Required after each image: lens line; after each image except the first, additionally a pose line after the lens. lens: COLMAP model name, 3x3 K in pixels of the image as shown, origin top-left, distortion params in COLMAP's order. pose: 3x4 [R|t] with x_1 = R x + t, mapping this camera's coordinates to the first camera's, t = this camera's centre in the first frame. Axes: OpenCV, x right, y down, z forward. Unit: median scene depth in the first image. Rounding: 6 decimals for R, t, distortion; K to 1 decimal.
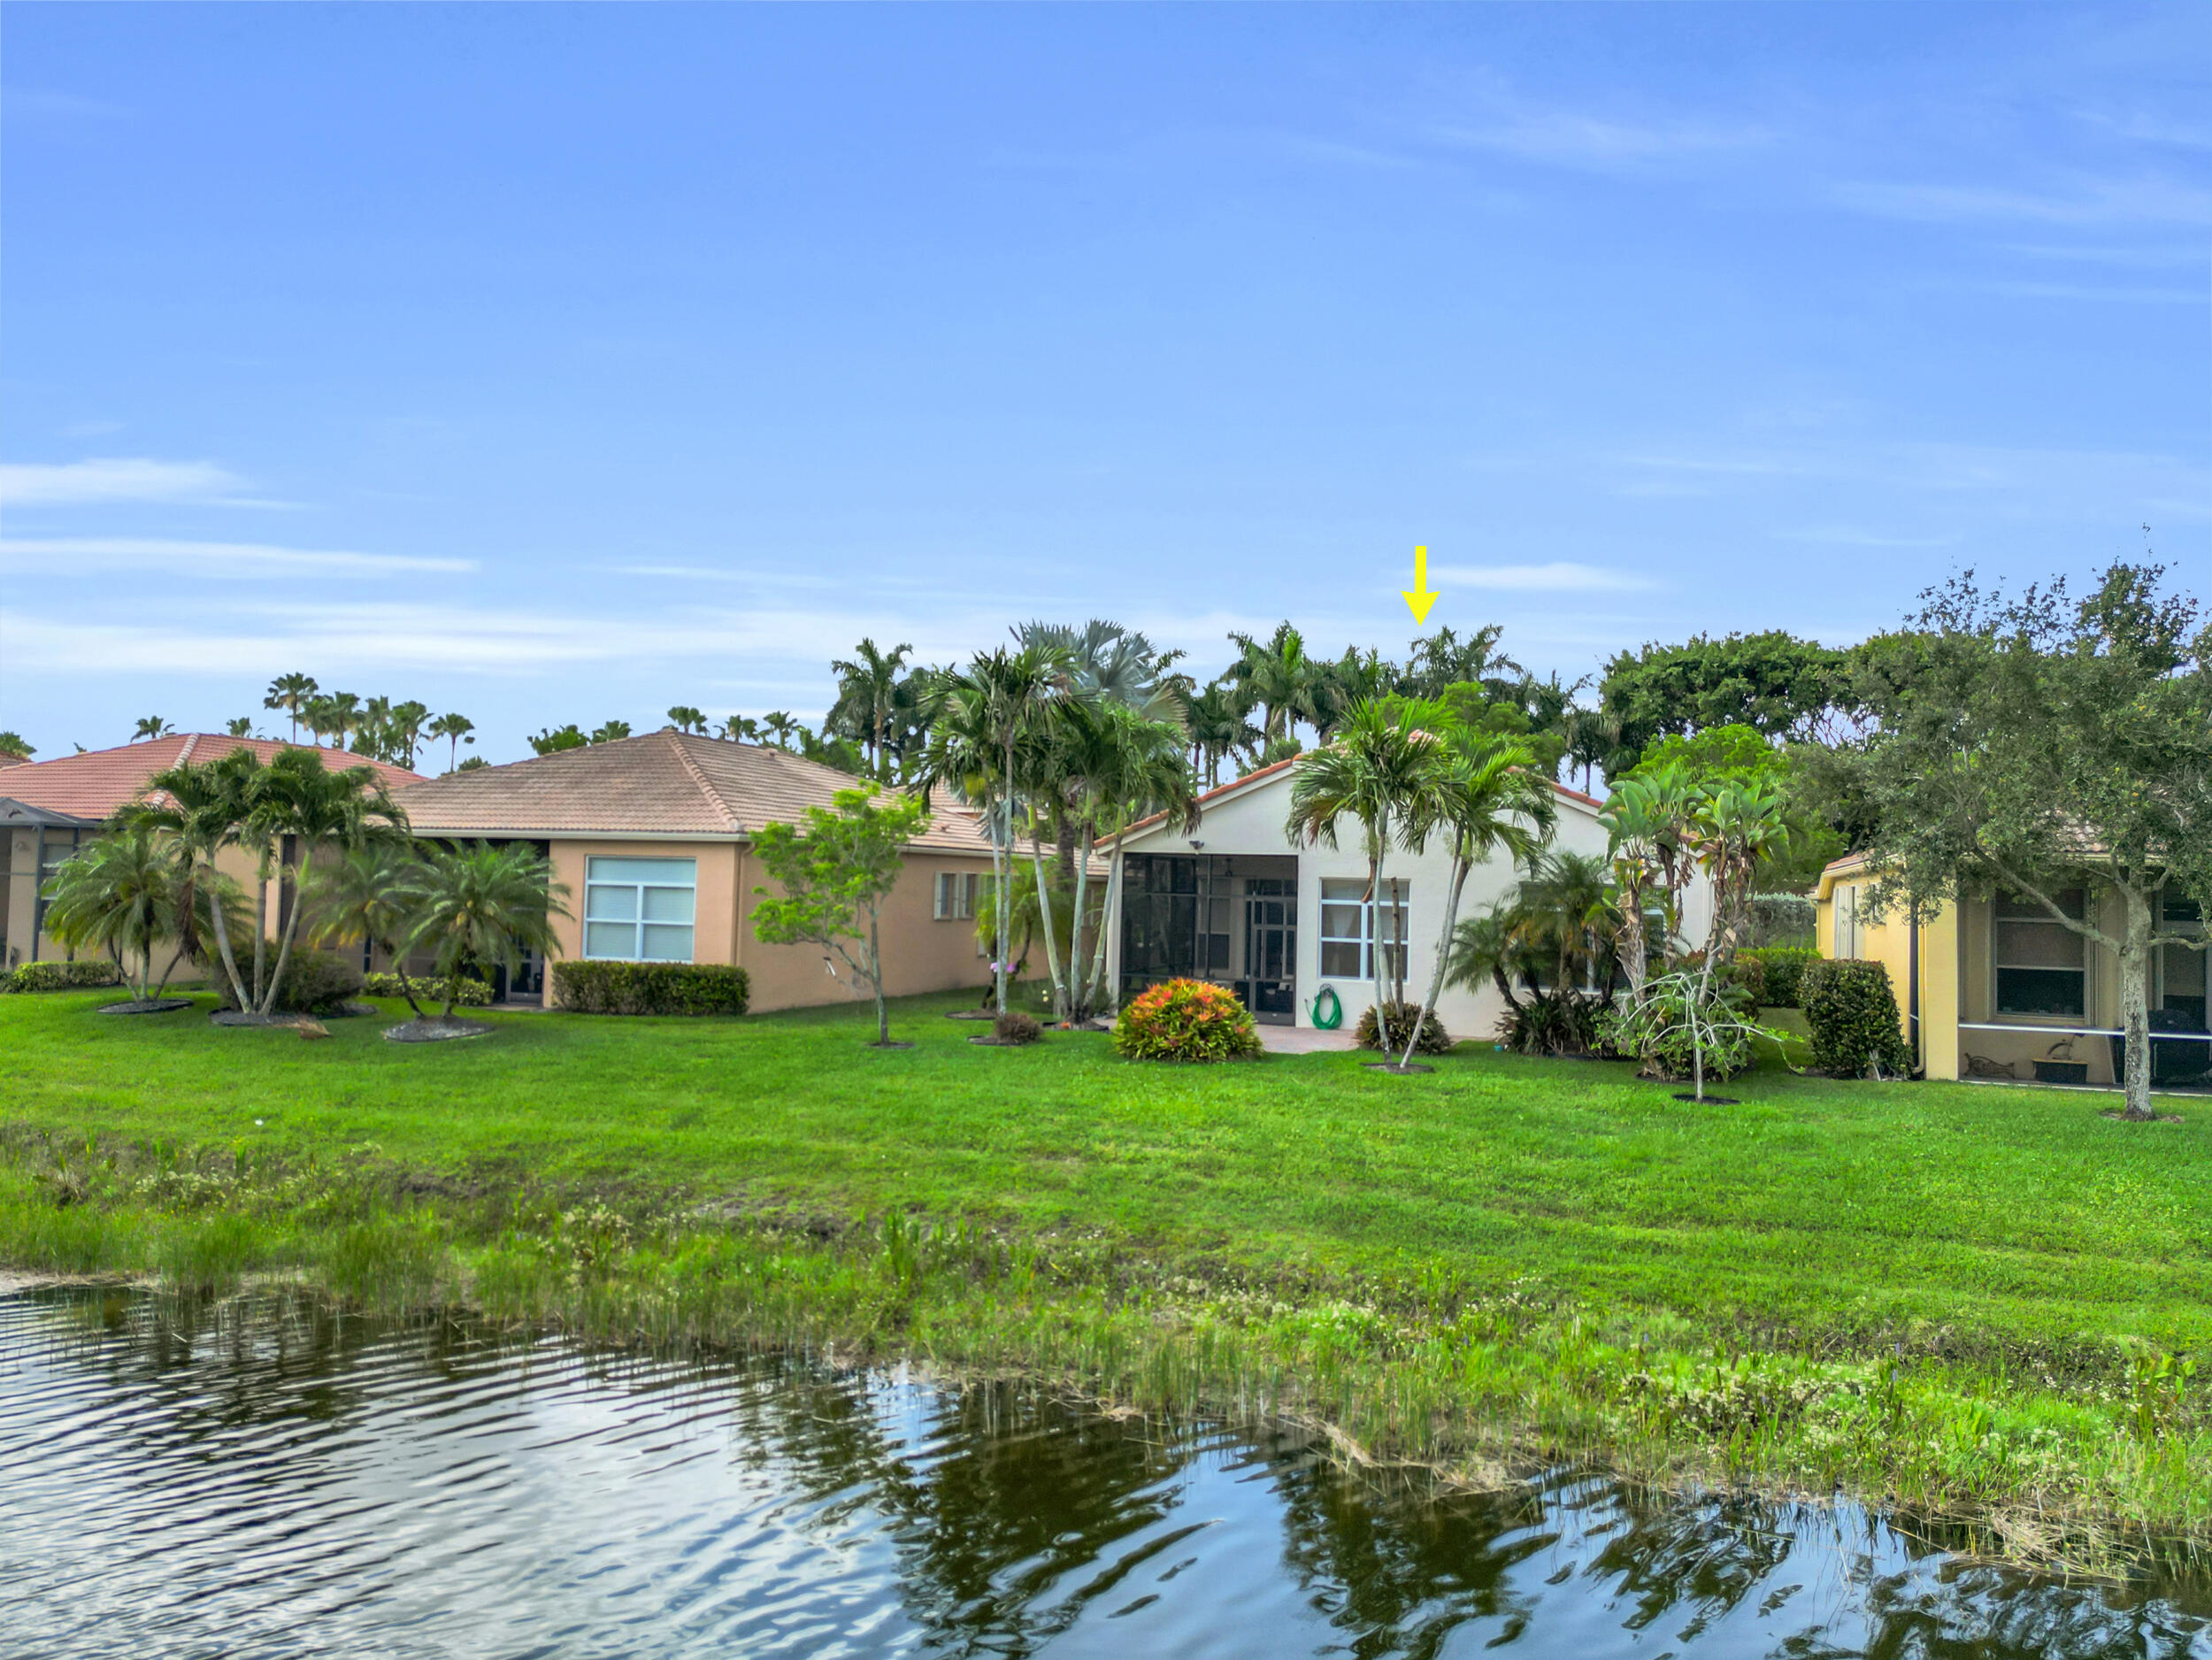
lens RADIAL K [[1521.7, 0, 1106.0], [0, 1521.7, 830.0], [0, 0, 1]] dist [0.084889, -0.000016]
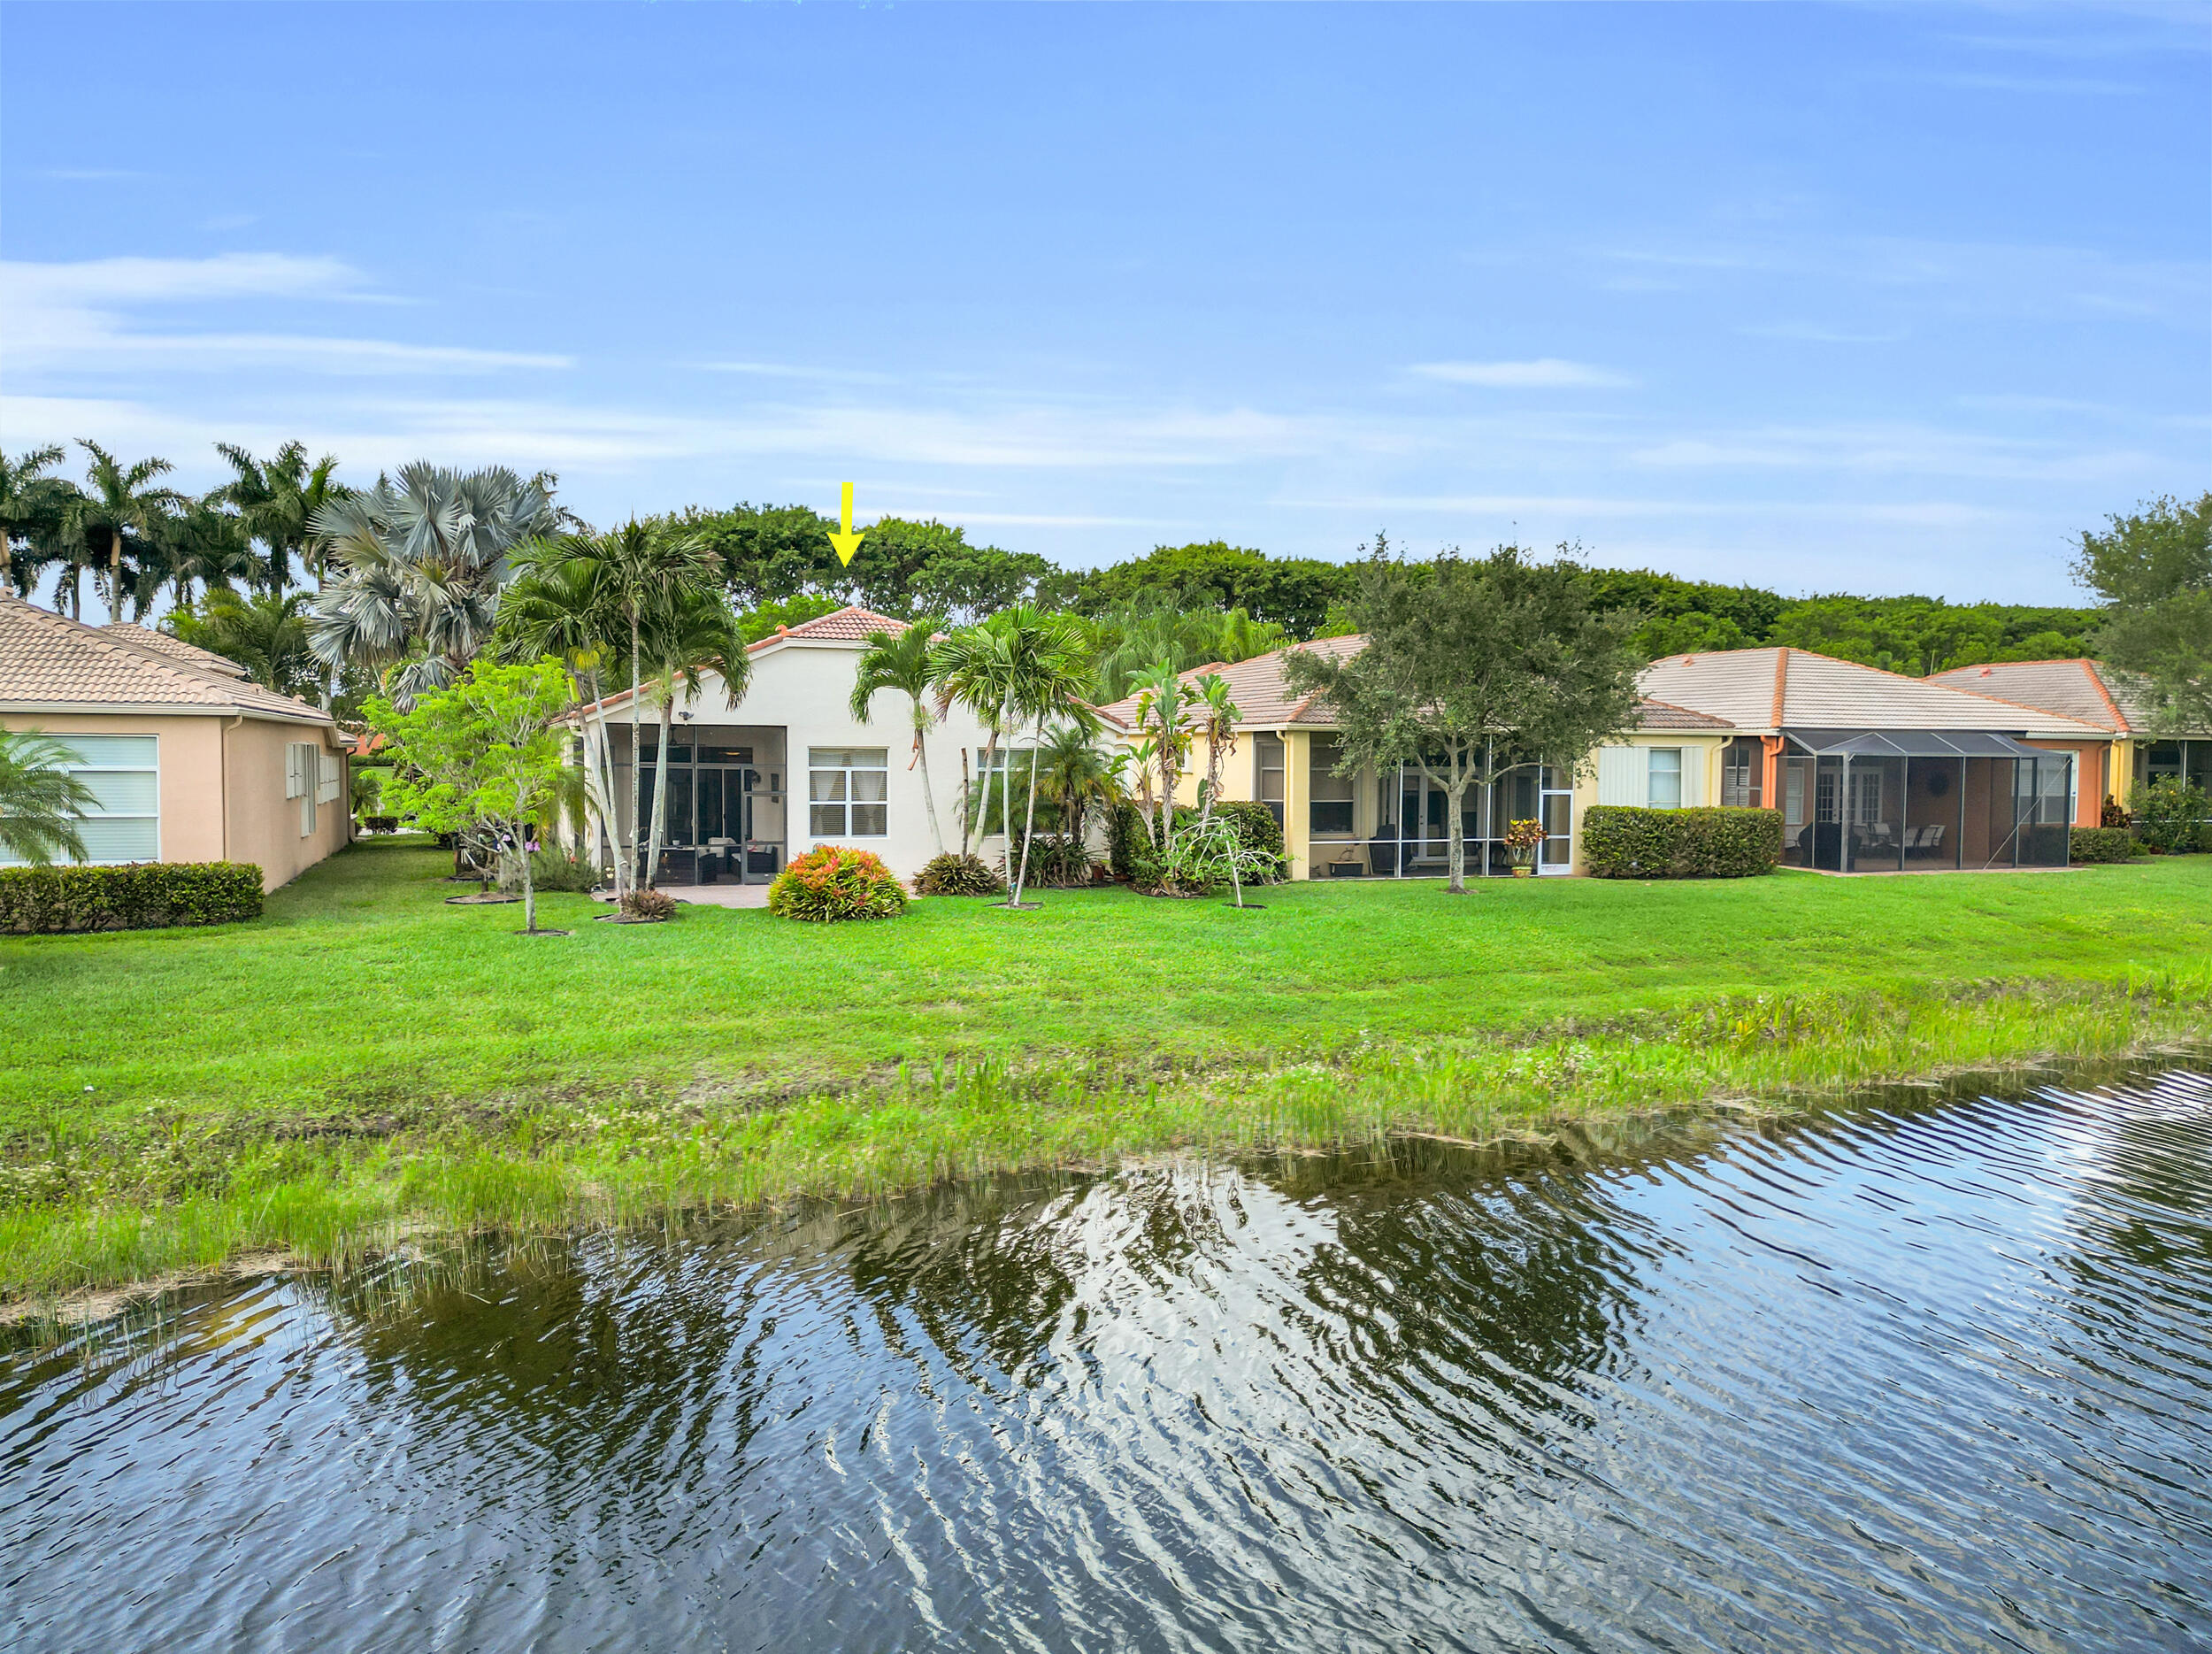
lens RADIAL K [[1568.5, 0, 1106.0], [0, 1568.5, 827.0], [0, 0, 1]] dist [0.003883, -0.000507]
pose [[0.739924, -0.047338, 0.671023, -0.447609], [-0.013039, 0.996324, 0.084666, -0.003716], [-0.672564, -0.071396, 0.736587, 0.089001]]
